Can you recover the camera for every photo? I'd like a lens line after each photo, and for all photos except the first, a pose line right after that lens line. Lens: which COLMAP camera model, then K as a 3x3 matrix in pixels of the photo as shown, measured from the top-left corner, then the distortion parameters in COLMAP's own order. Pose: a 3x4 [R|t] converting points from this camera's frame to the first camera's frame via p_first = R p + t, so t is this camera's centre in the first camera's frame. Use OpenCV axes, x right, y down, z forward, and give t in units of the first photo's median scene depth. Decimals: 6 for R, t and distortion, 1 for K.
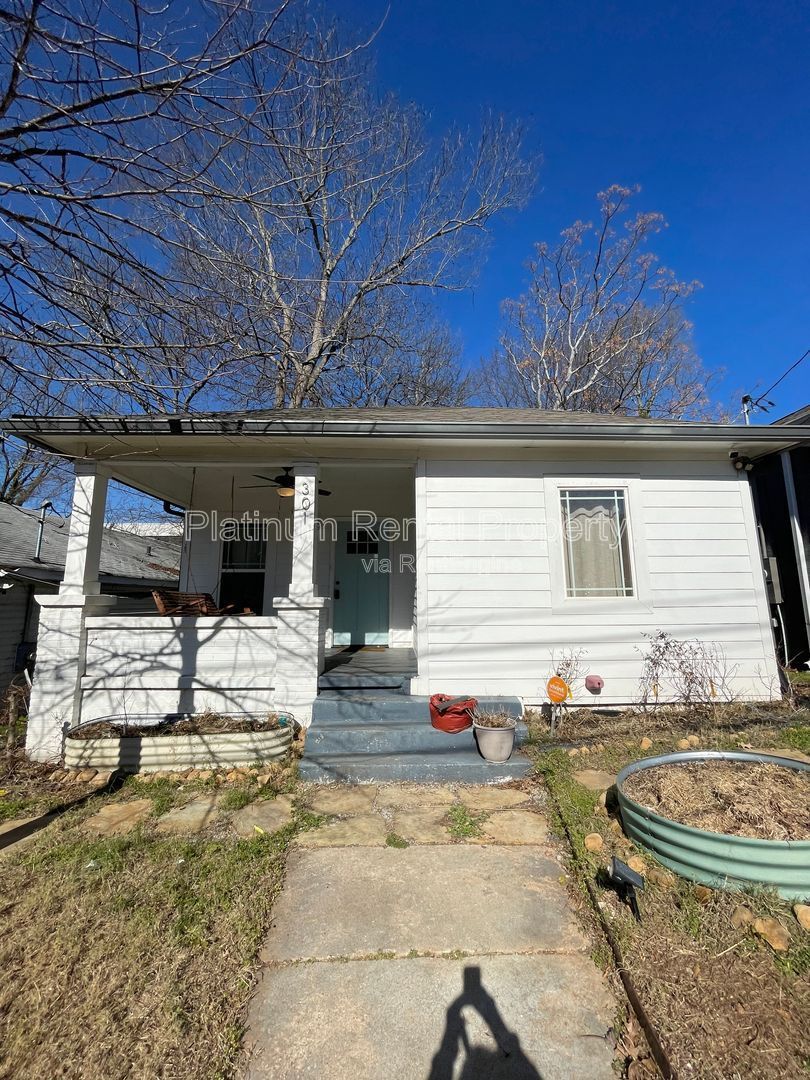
lens RADIAL K [[441.0, 0, 406.3], [0, 441.0, 533.7], [0, 0, 1]] dist [-0.008368, 0.000335]
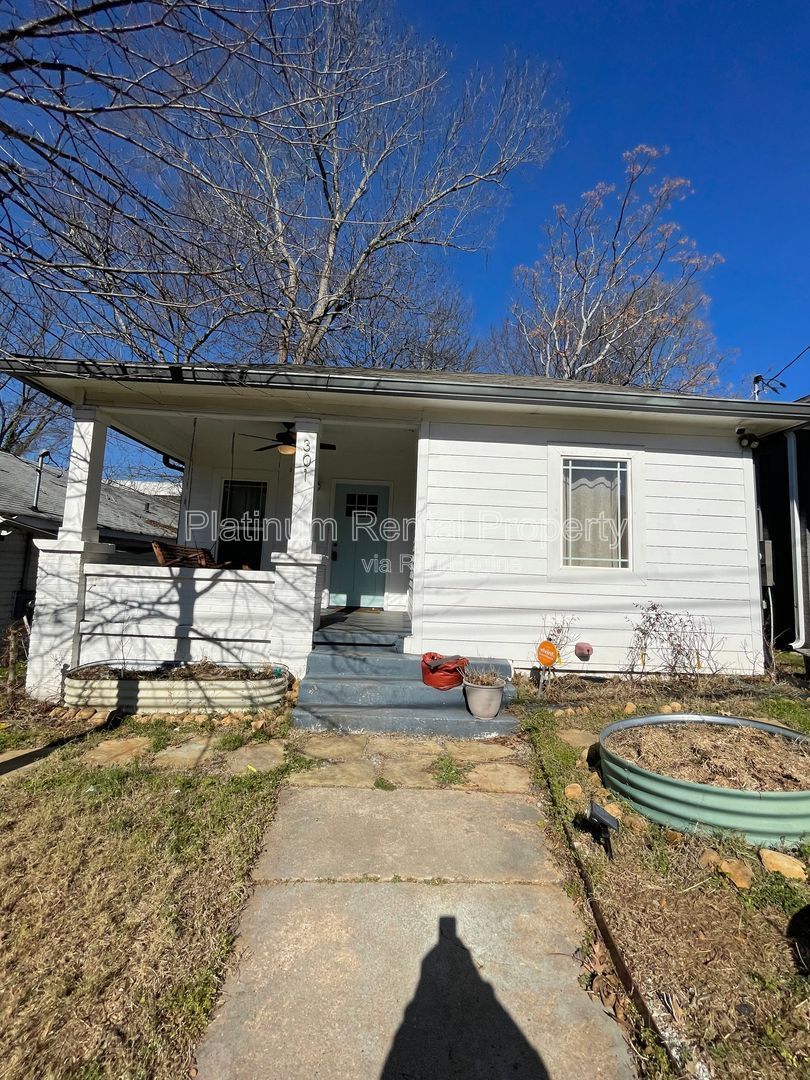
lens RADIAL K [[441.0, 0, 406.2], [0, 441.0, 534.2], [0, 0, 1]] dist [-0.008368, 0.000335]
pose [[0.998912, 0.046330, 0.005279, -0.002020], [-0.046575, 0.996818, 0.064691, 0.024384], [-0.002265, -0.064867, 0.997891, -0.001206]]
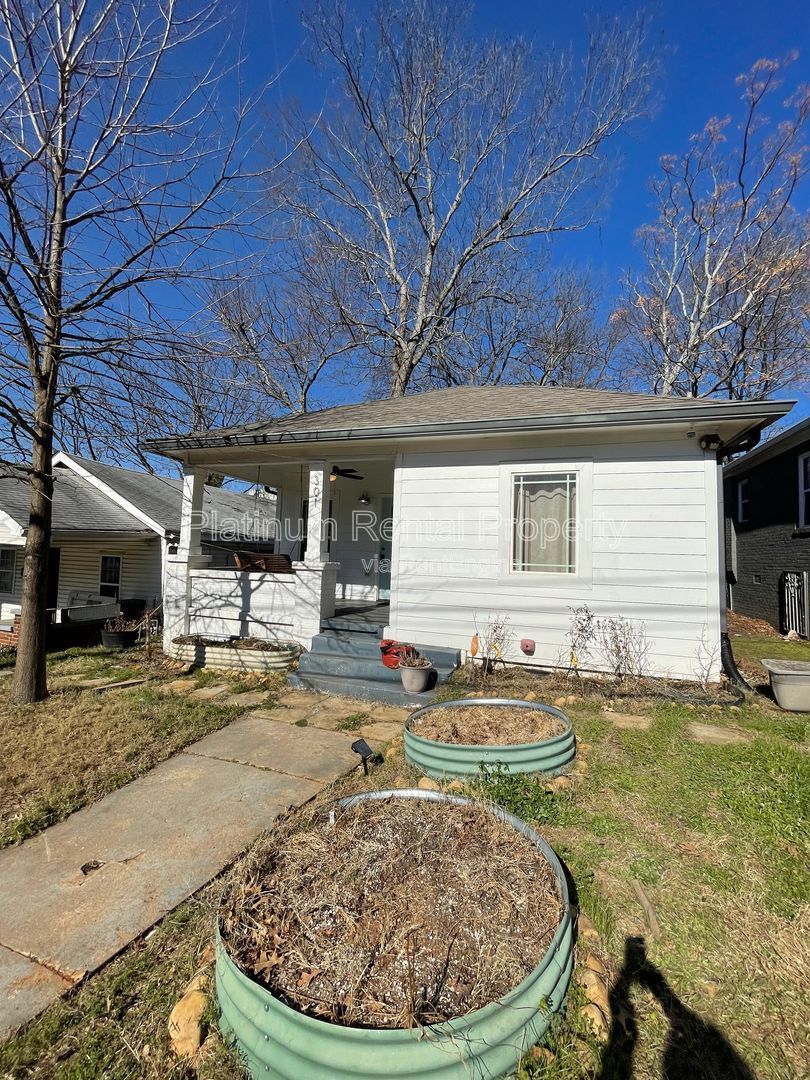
lens RADIAL K [[441.0, 0, 405.6], [0, 441.0, 534.1], [0, 0, 1]] dist [-0.008368, 0.000335]
pose [[0.934902, 0.017077, -0.354495, 0.528335], [0.017606, 0.995380, 0.094382, -0.066459], [0.354469, -0.094479, 0.930282, -0.159261]]
